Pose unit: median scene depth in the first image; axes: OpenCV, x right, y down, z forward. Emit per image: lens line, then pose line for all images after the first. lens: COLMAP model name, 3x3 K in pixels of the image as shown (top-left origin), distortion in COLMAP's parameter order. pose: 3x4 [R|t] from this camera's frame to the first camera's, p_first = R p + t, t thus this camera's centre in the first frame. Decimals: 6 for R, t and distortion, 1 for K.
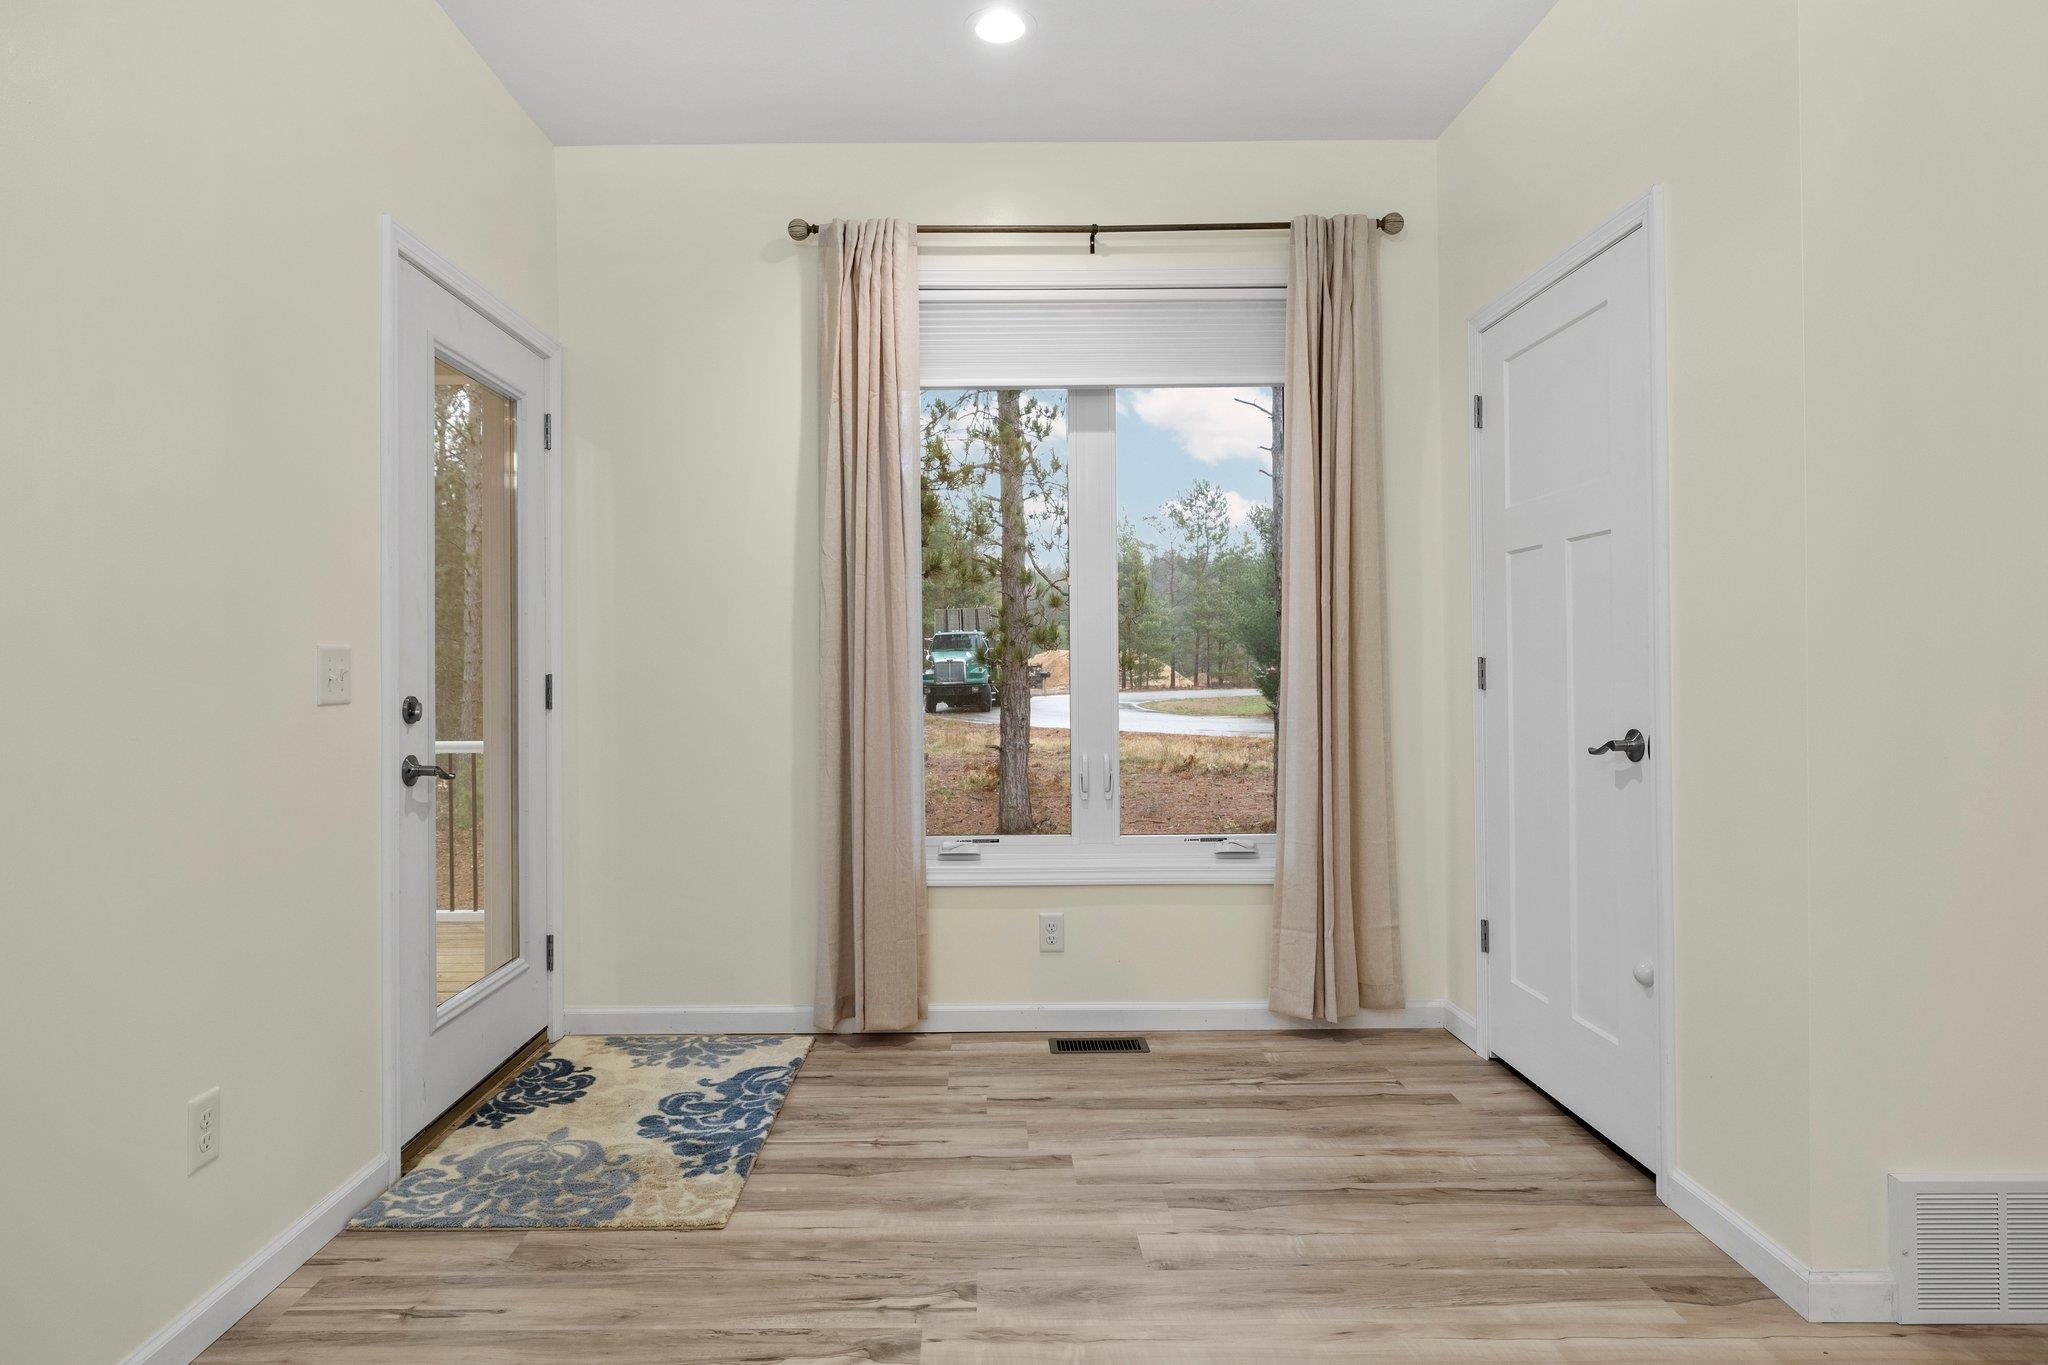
lens RADIAL K [[1097.7, 0, 1017.7], [0, 1097.7, 657.3], [0, 0, 1]] dist [0.003289, 0.000239]
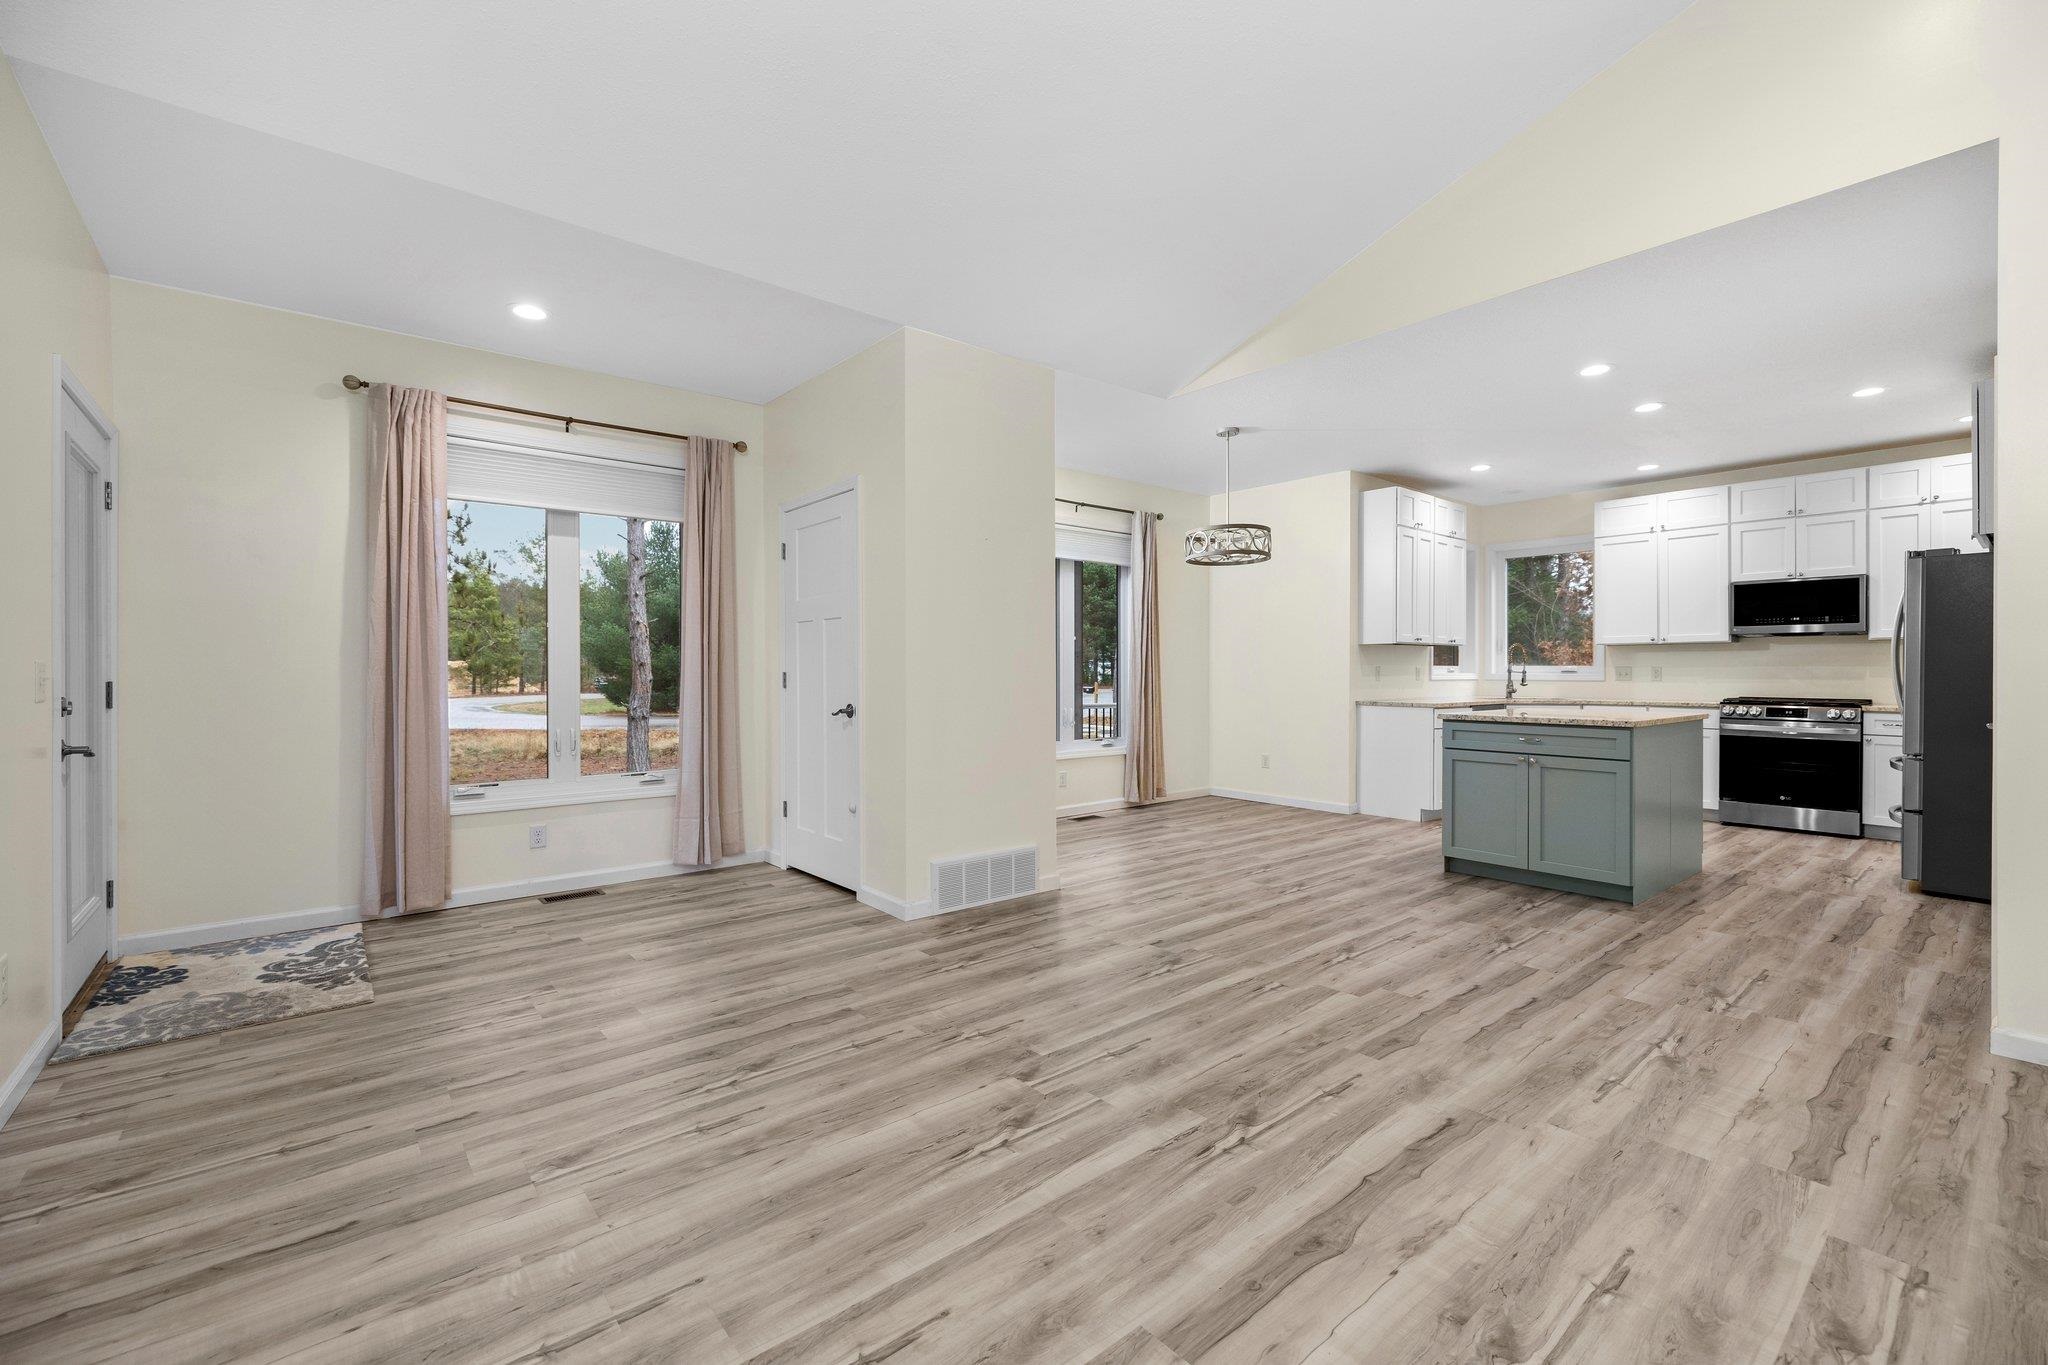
lens RADIAL K [[864.6, 0, 1018.4], [0, 864.6, 672.2], [0, 0, 1]] dist [0.001754, -0.000060]
pose [[0.771198, 0.004435, 0.636579, -0.252593], [-0.006913, 0.999975, 0.001408, -0.004643], [-0.636557, -0.005487, 0.771210, -0.490273]]
